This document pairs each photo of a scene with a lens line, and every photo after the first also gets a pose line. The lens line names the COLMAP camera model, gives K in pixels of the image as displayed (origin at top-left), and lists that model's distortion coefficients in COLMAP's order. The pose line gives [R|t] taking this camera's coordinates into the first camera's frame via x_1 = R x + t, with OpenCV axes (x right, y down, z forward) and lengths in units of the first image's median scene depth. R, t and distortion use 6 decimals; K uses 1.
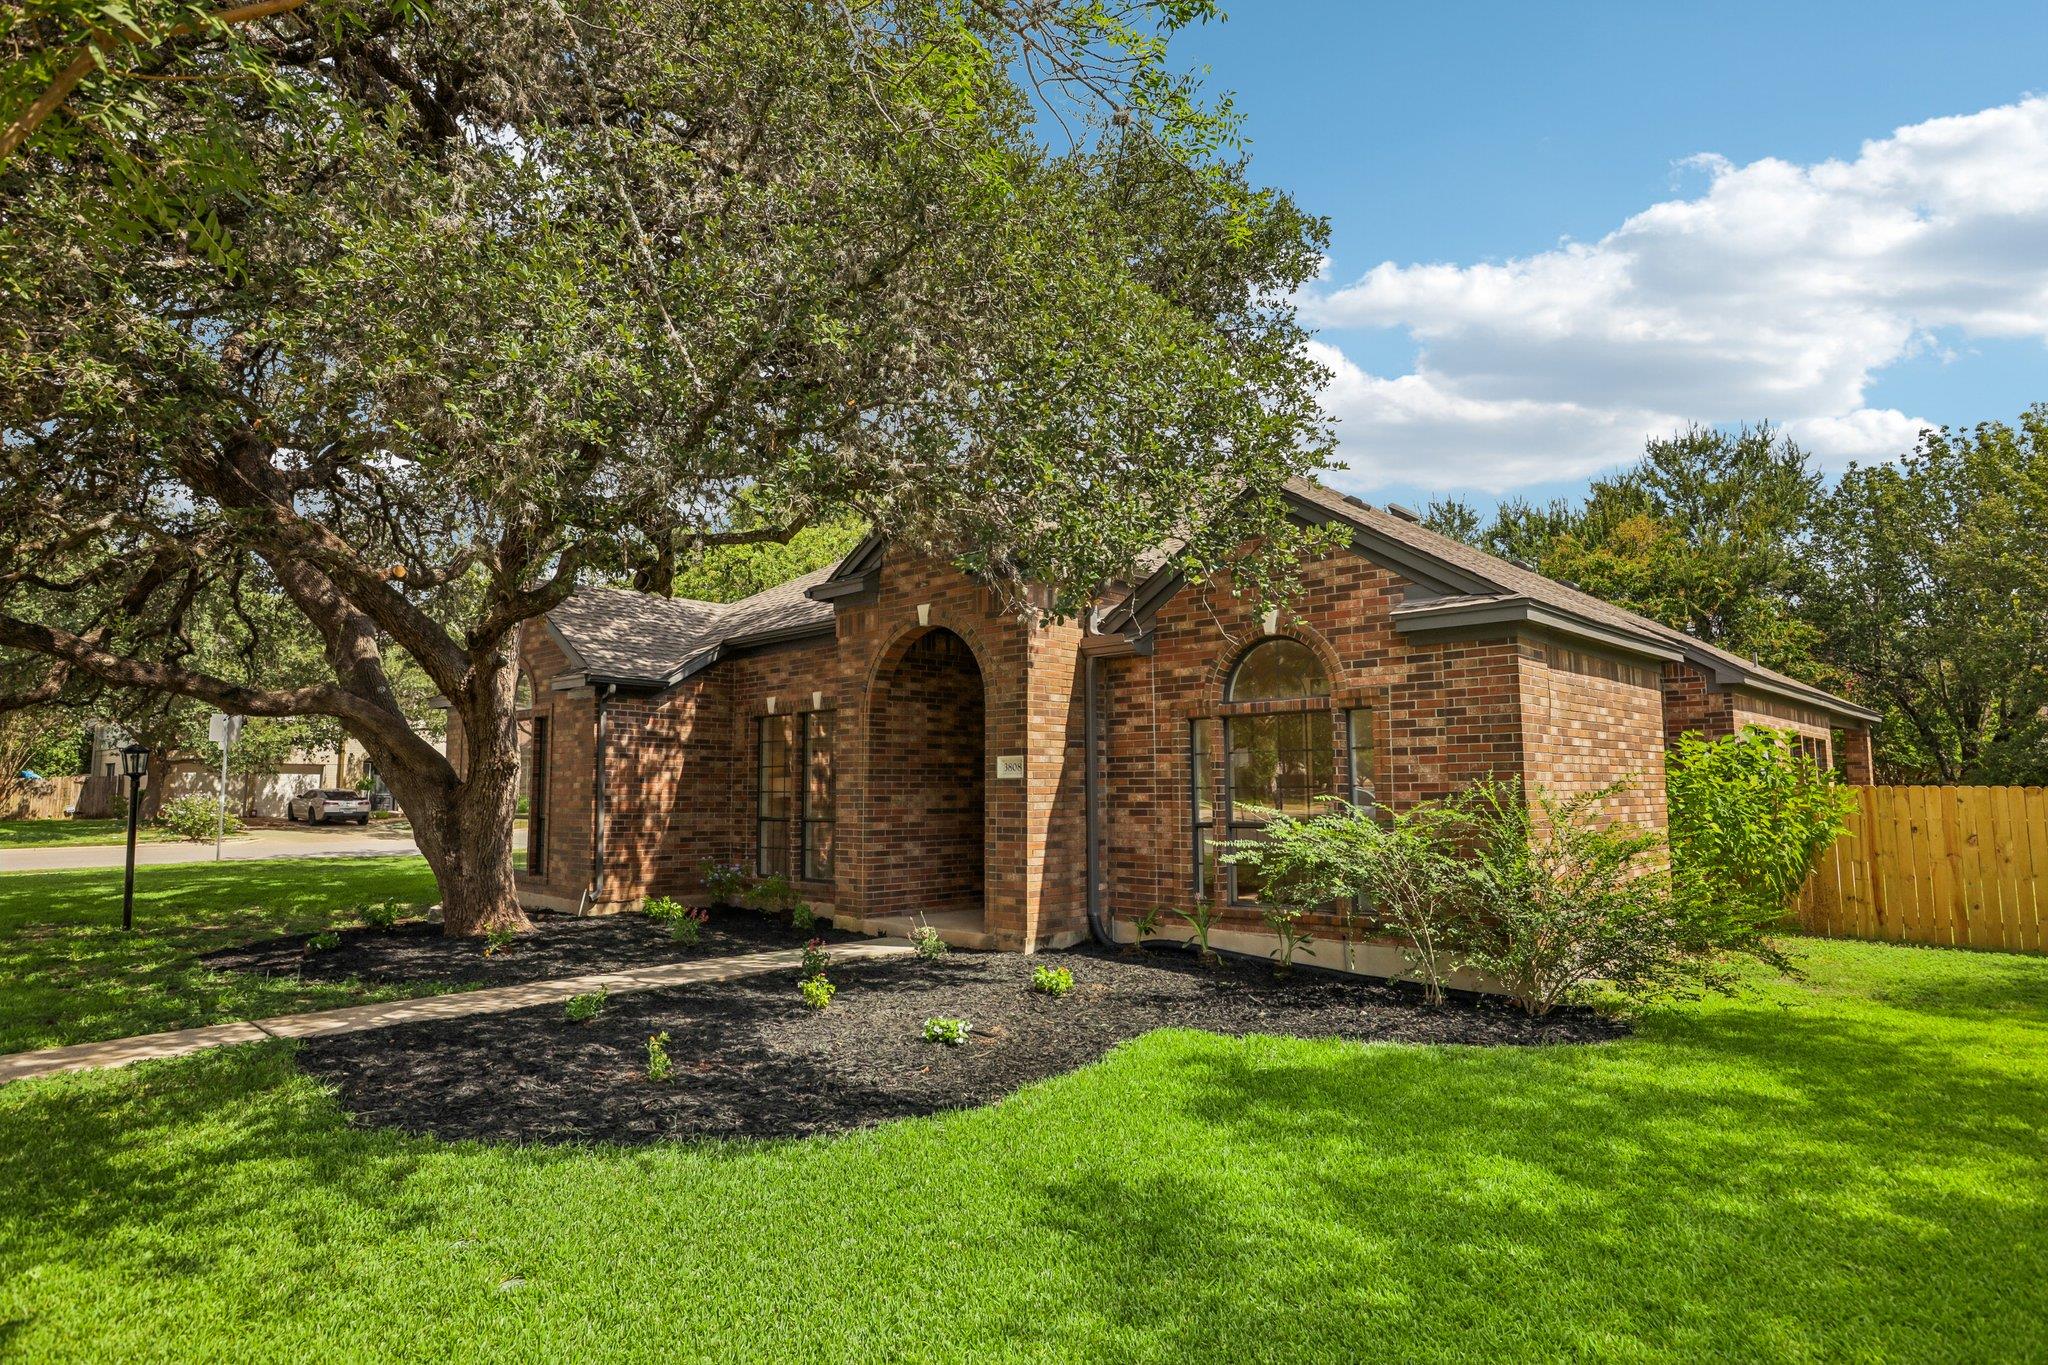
lens RADIAL K [[1113.9, 0, 1021.8], [0, 1113.9, 683.2], [0, 0, 1]] dist [-0.036235, -0.000409]
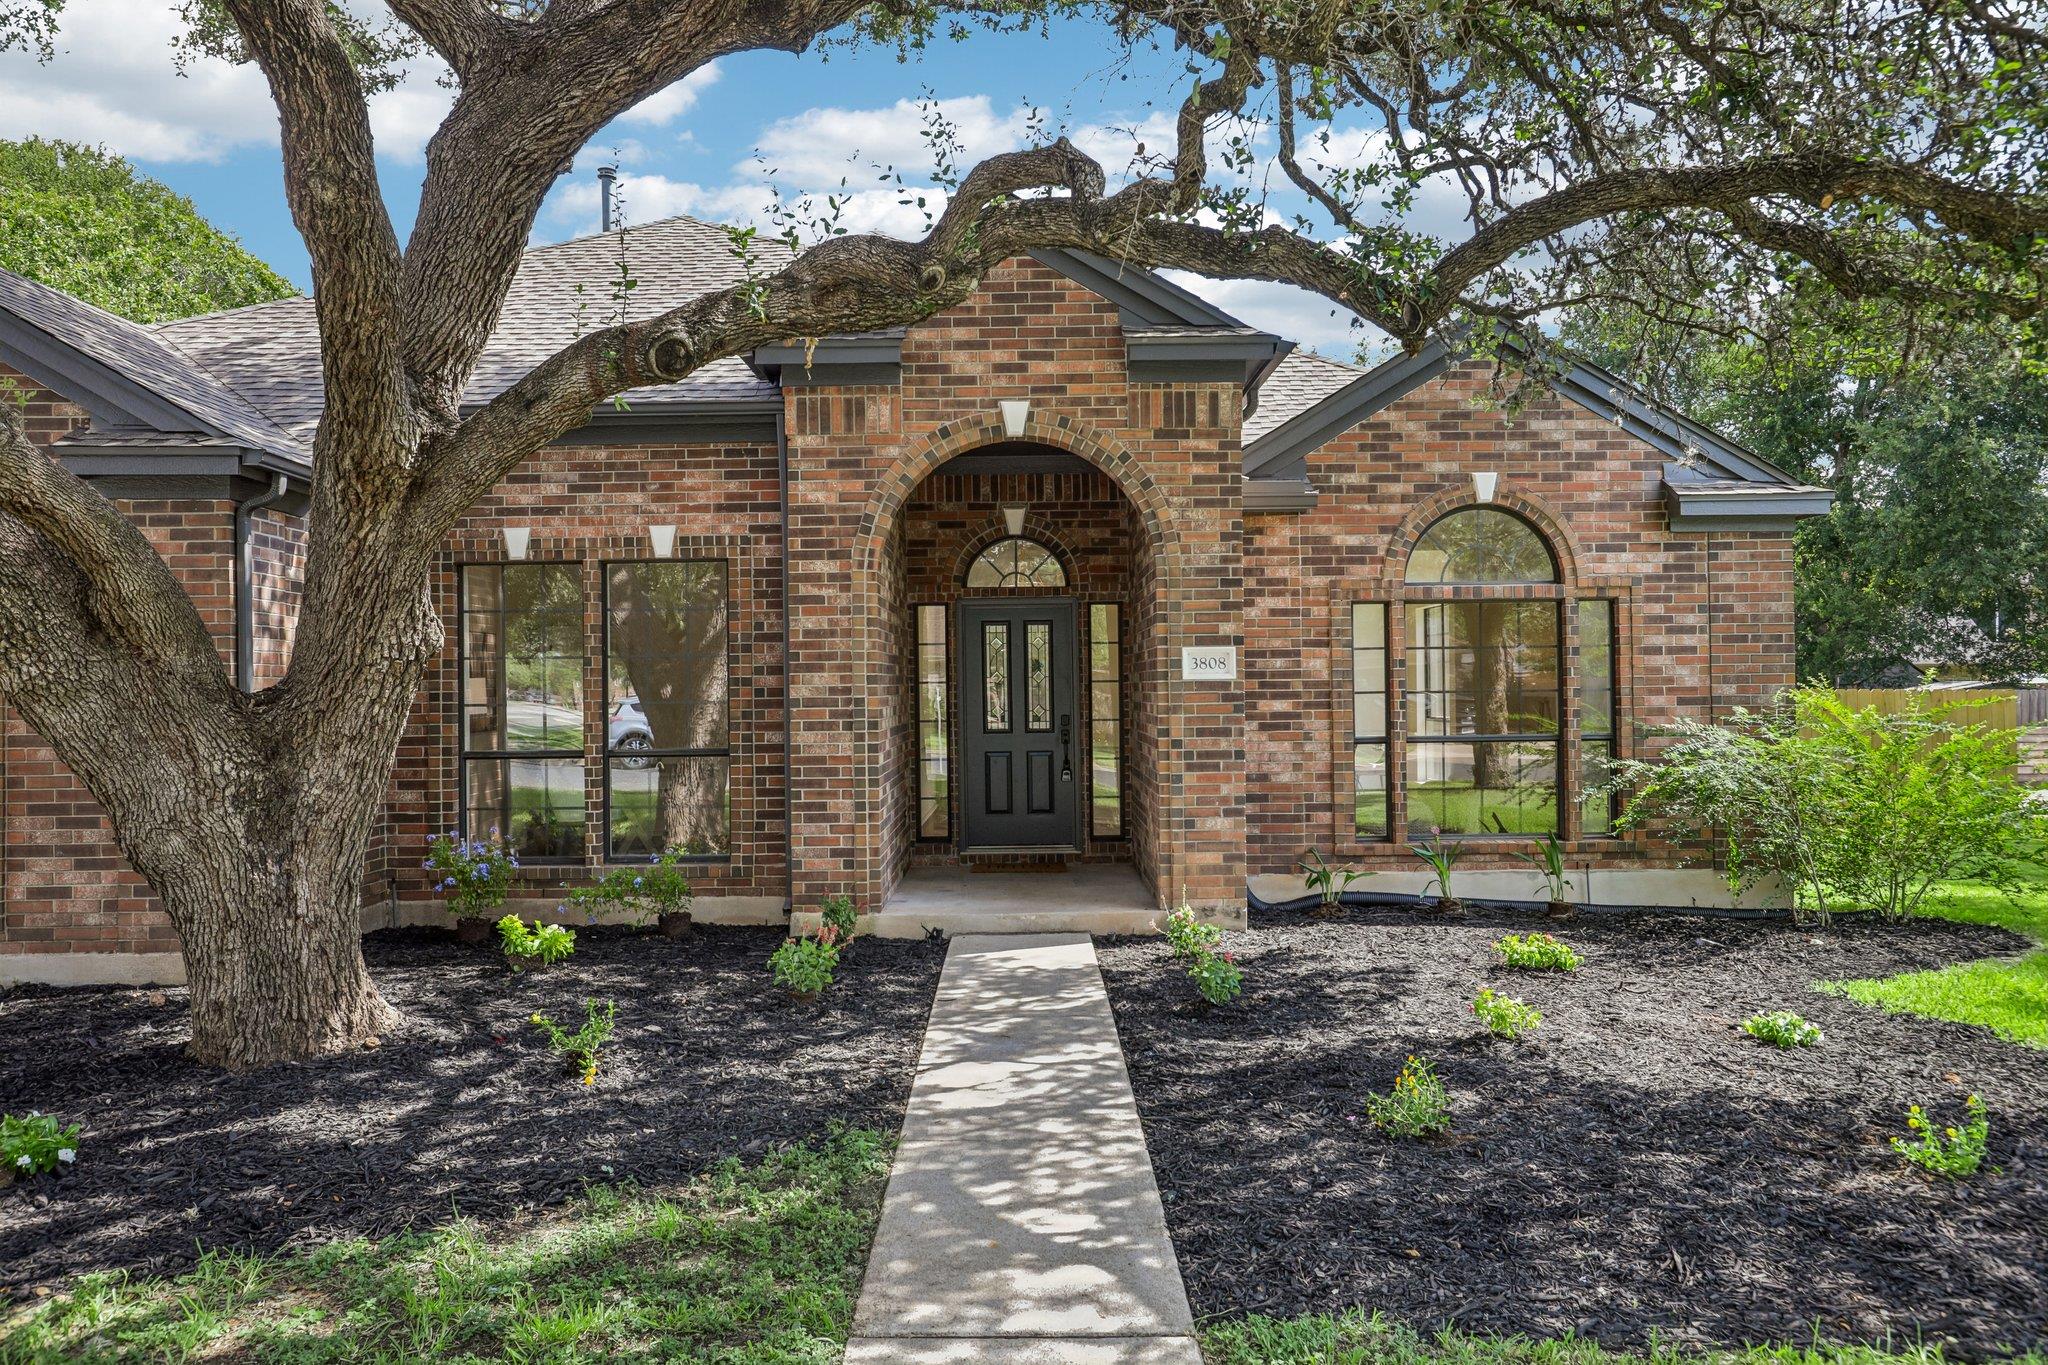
lens RADIAL K [[1463.0, 0, 1024.3], [0, 1463.0, 681.8], [0, 0, 1]] dist [-0.027703, 0.034898]
pose [[0.730901, 0.002632, 0.682478, -0.688660], [-0.059067, 0.996484, 0.059415, 0.039586], [-0.679922, -0.083739, 0.728487, 0.415245]]
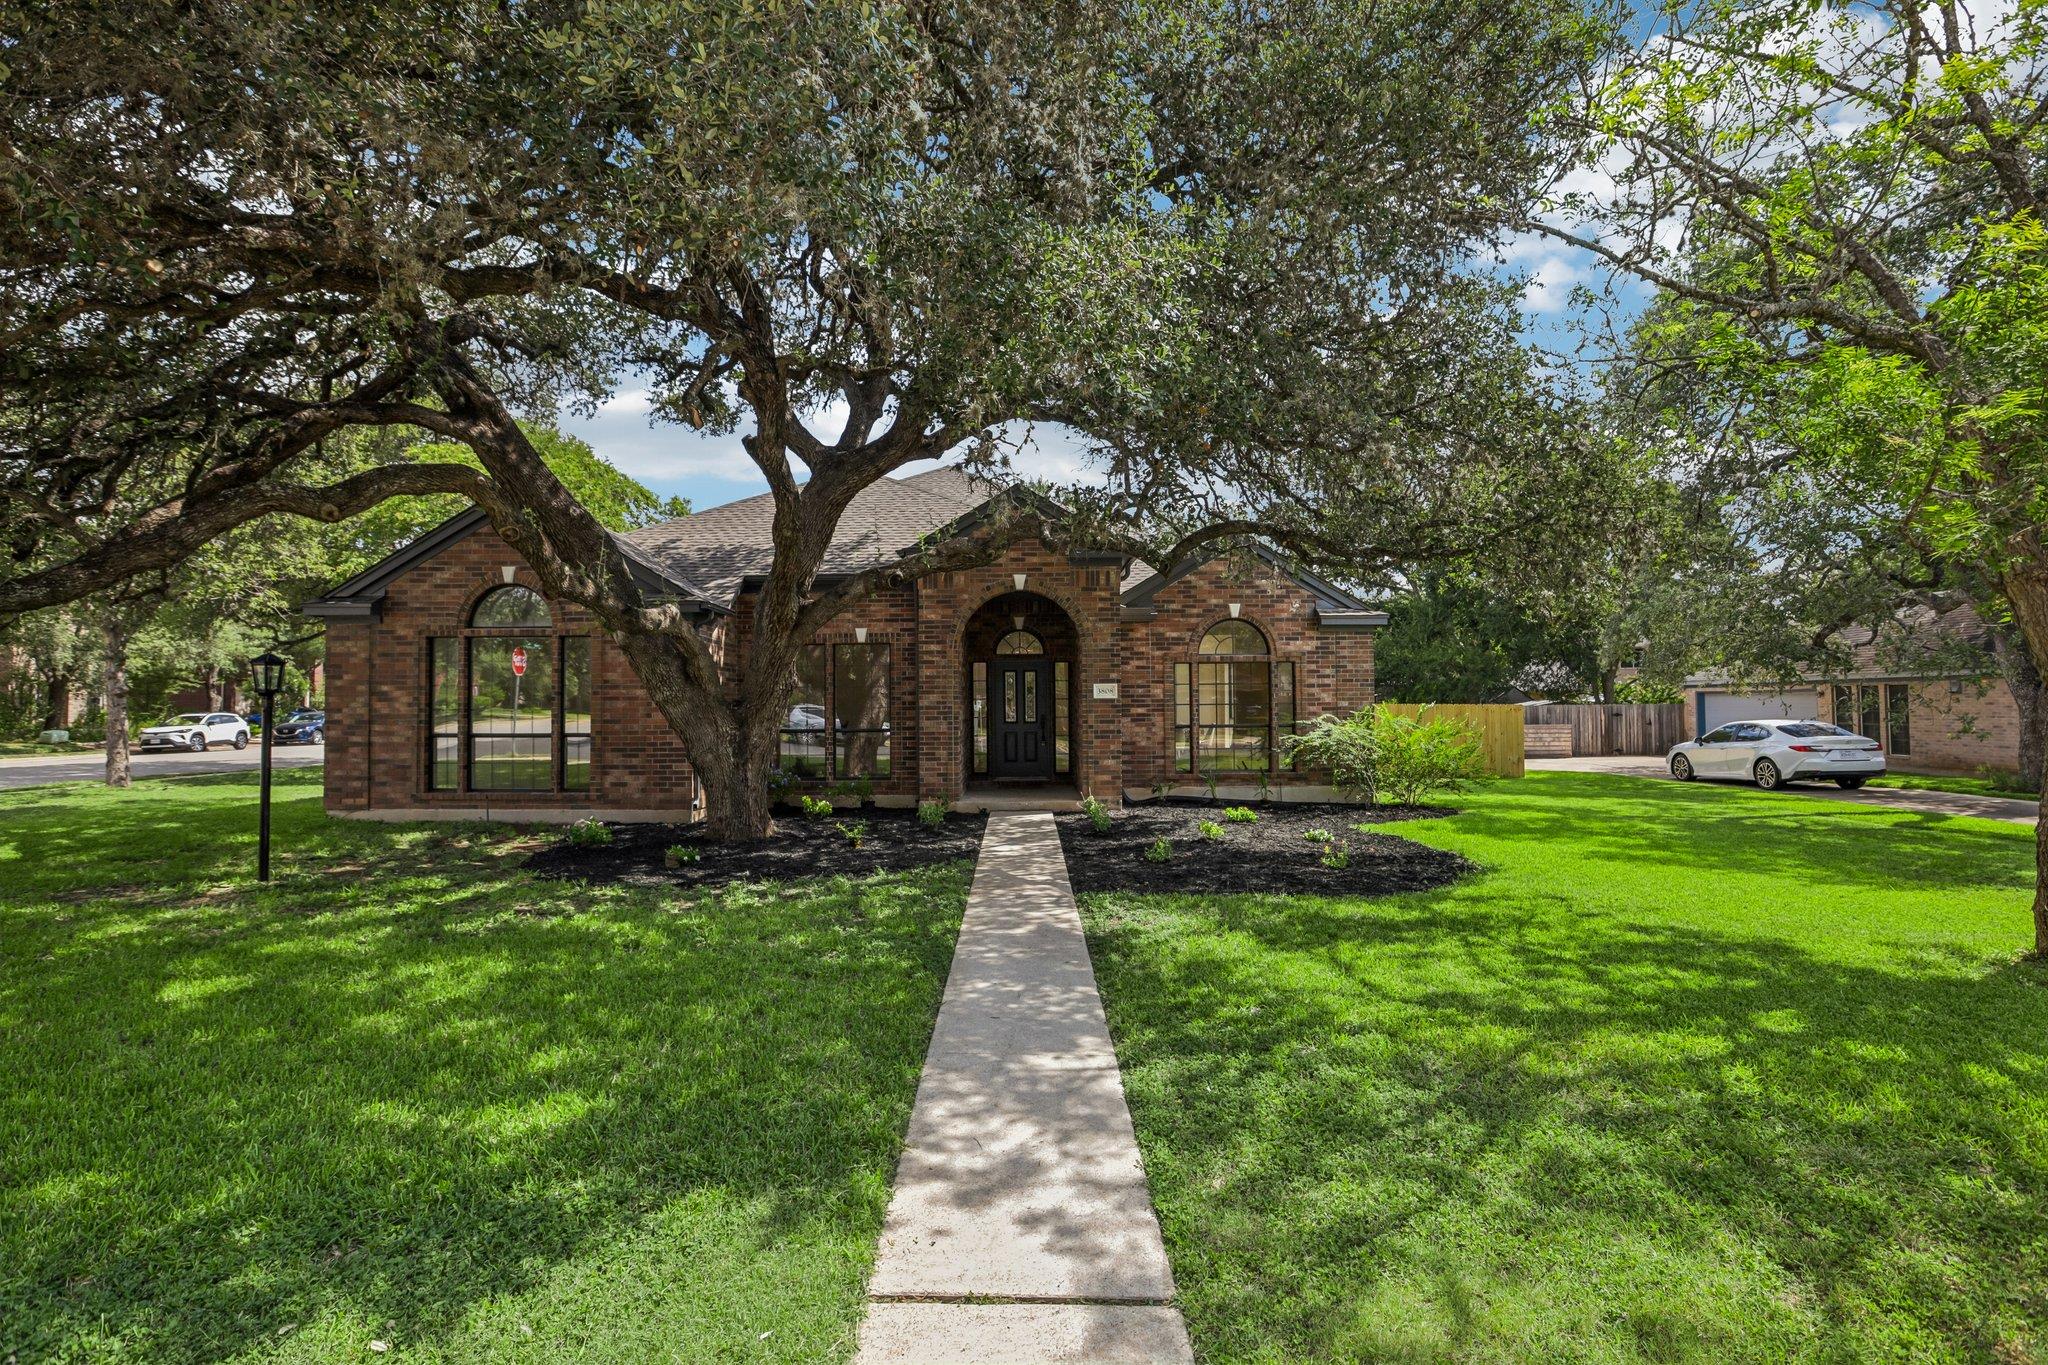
lens RADIAL K [[914.6, 0, 1025.1], [0, 914.6, 687.3], [0, 0, 1]] dist [-0.035420, 0.008617]
pose [[0.727951, 0.014106, 0.685484, -0.935215], [-0.063025, 0.996932, 0.046414, 0.018535], [-0.682727, -0.076990, 0.726606, 0.156864]]
